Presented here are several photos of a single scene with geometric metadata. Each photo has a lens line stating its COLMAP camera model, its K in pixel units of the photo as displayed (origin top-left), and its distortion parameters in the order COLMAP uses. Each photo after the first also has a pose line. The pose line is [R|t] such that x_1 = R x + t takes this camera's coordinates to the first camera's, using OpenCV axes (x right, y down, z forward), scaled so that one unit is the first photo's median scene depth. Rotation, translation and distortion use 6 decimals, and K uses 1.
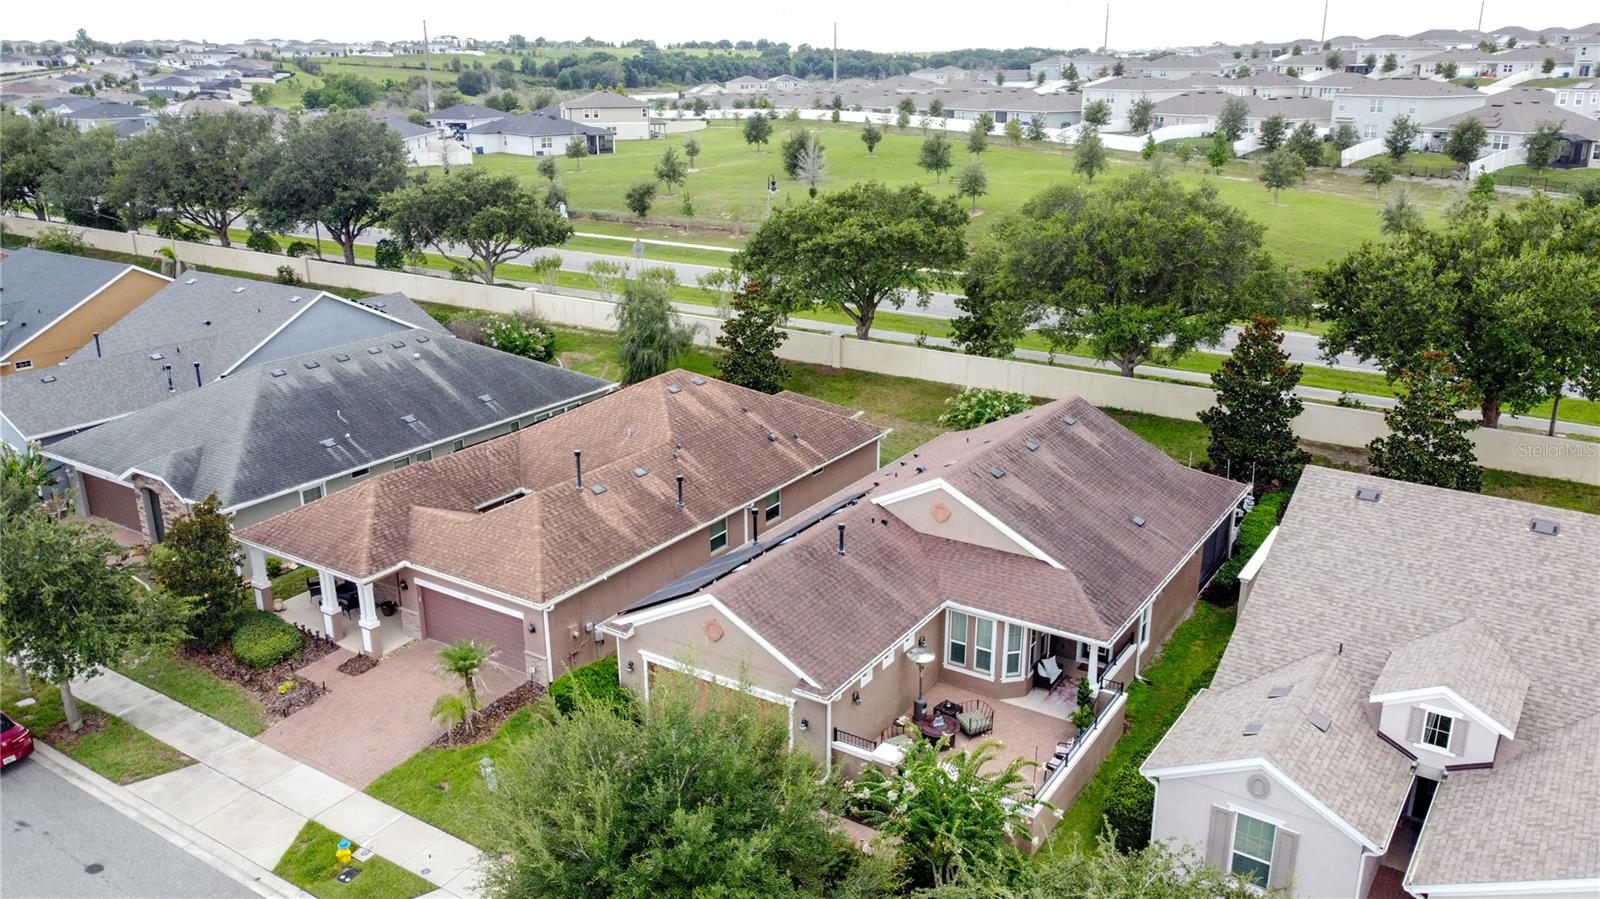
lens RADIAL K [[1204.9, 0, 799.2], [0, 1204.9, 445.4], [0, 0, 1]] dist [0.005245, -0.014140]
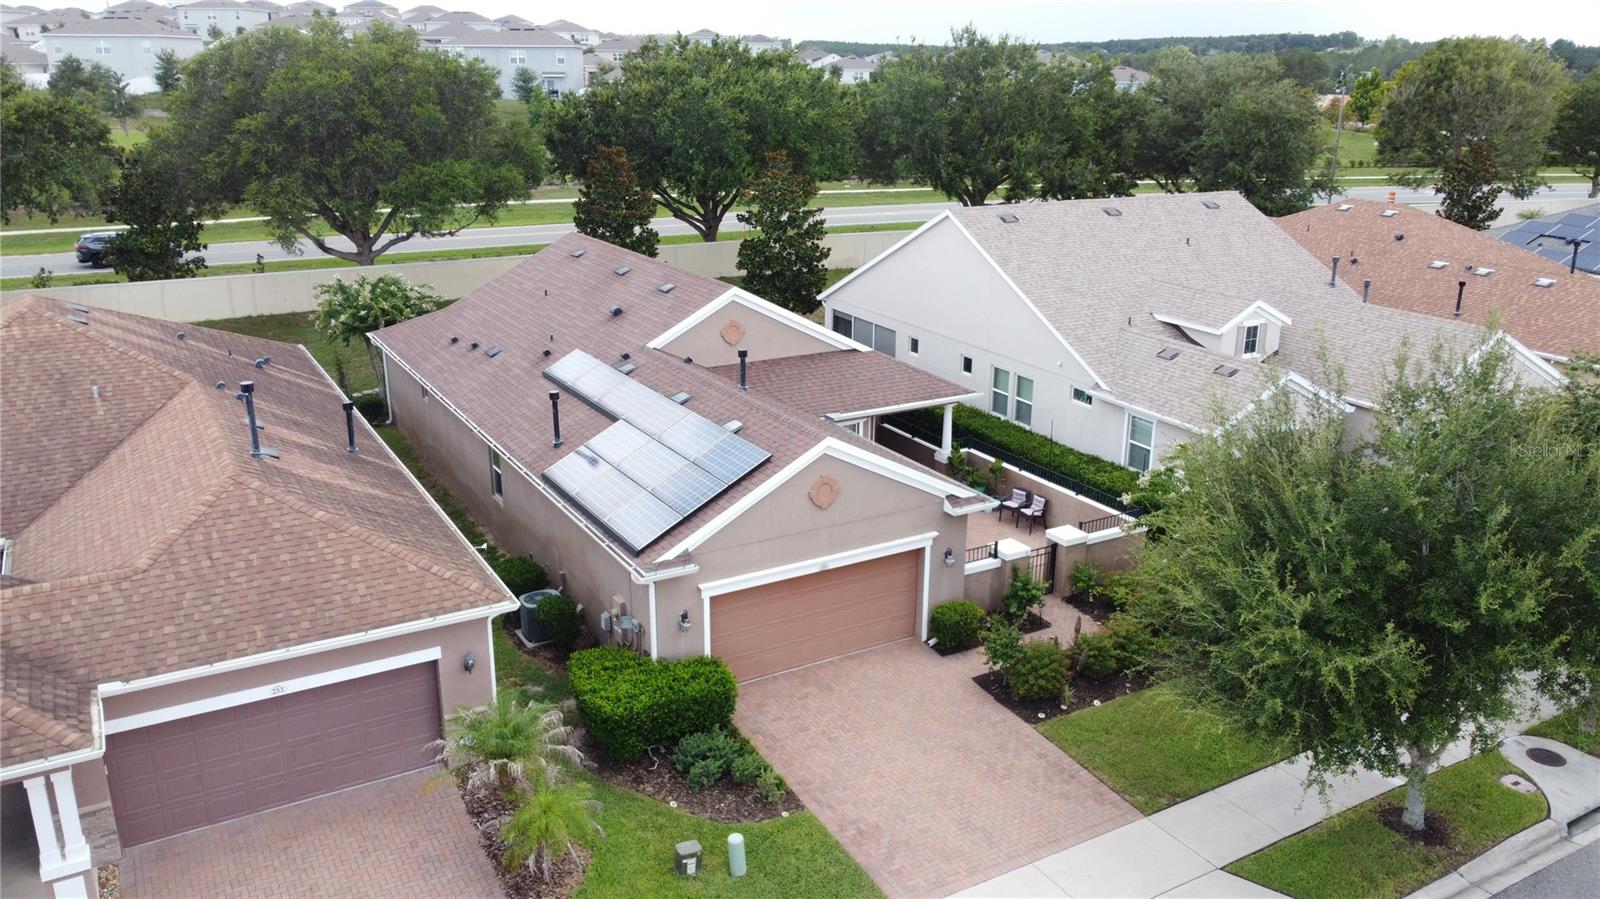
lens RADIAL K [[1204.9, 0, 798.9], [0, 1204.9, 448.1], [0, 0, 1]] dist [0.005245, -0.014140]
pose [[0.451766, -0.267511, 0.851085, -0.320465], [0.265686, 0.951041, 0.157900, 0.007483], [-0.851657, 0.154787, 0.500722, 0.318469]]
